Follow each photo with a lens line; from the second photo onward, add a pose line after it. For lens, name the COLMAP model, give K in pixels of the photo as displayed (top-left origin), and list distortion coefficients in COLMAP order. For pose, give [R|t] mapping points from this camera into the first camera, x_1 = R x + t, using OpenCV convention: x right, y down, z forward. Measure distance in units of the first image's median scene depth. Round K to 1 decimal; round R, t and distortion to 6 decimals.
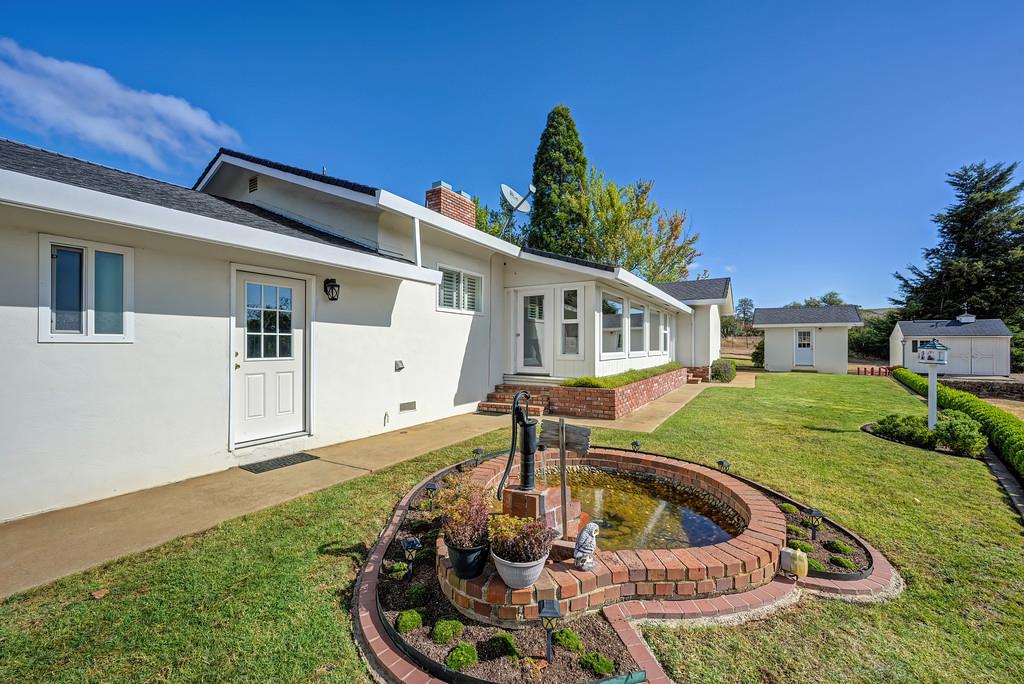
lens RADIAL K [[401.9, 0, 512.4], [0, 401.9, 343.7], [0, 0, 1]] dist [0.000433, 0.000326]
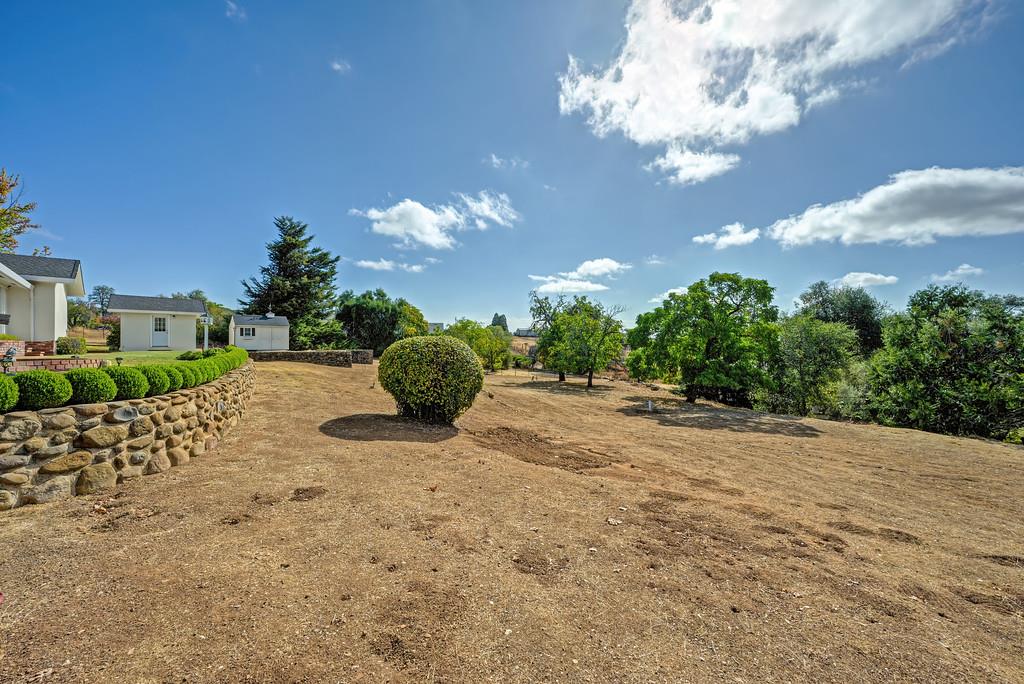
lens RADIAL K [[401.9, 0, 512.4], [0, 401.9, 343.7], [0, 0, 1]] dist [0.000433, 0.000326]
pose [[0.250179, -0.002003, 0.968198, -0.165080], [-0.001784, 0.999995, 0.002530, 0.041282], [-0.968198, -0.002360, 0.250174, -0.305547]]
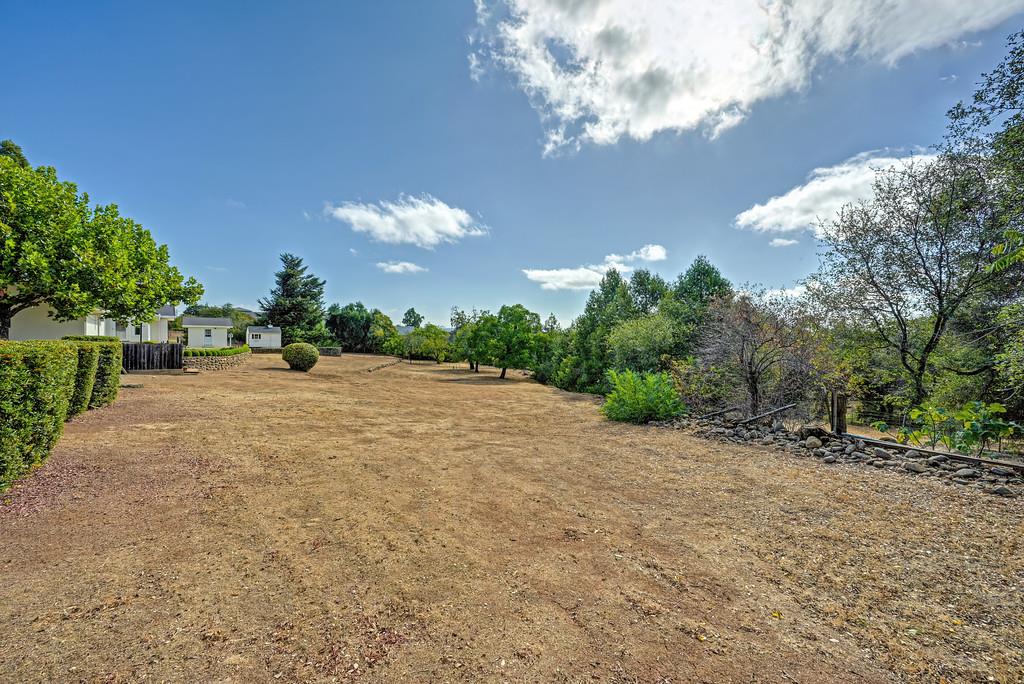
lens RADIAL K [[401.9, 0, 512.4], [0, 401.9, 343.7], [0, 0, 1]] dist [0.000433, 0.000326]
pose [[0.298688, -0.005257, 0.954336, -0.846797], [-0.005114, 0.999962, 0.007109, 0.023132], [-0.954337, -0.007003, 0.298650, -1.204867]]
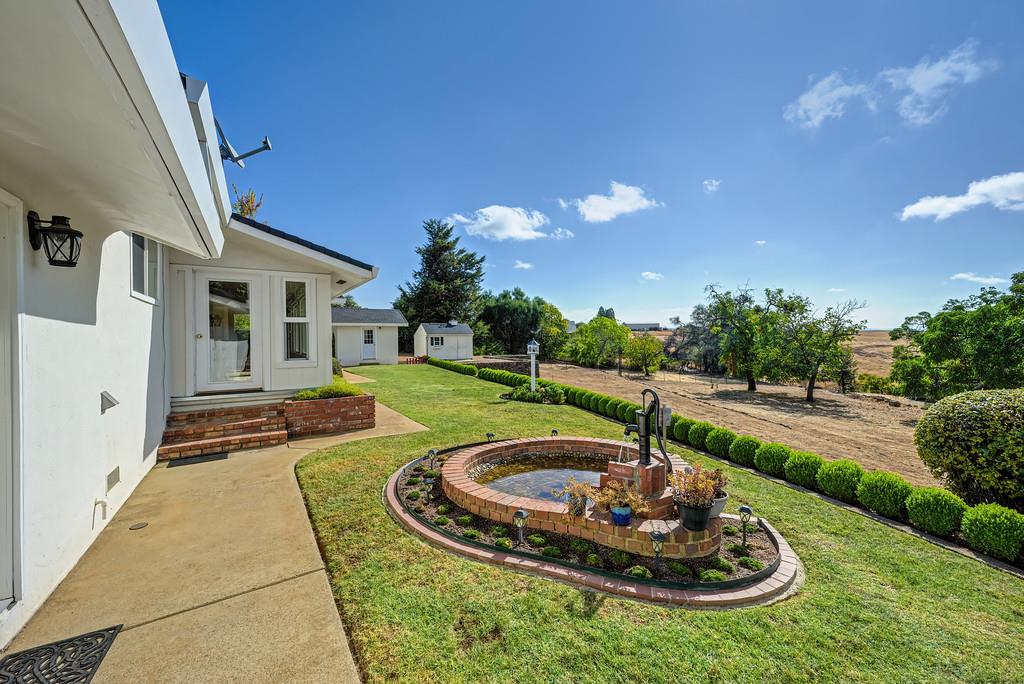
lens RADIAL K [[409.5, 0, 518.1], [0, 409.5, 335.9], [0, 0, 1]] dist [0.001093, 0.000148]
pose [[0.437474, -0.003892, 0.899223, -0.152745], [0.011571, 0.999932, -0.001302, -0.006488], [-0.899157, 0.010975, 0.437489, 0.089721]]
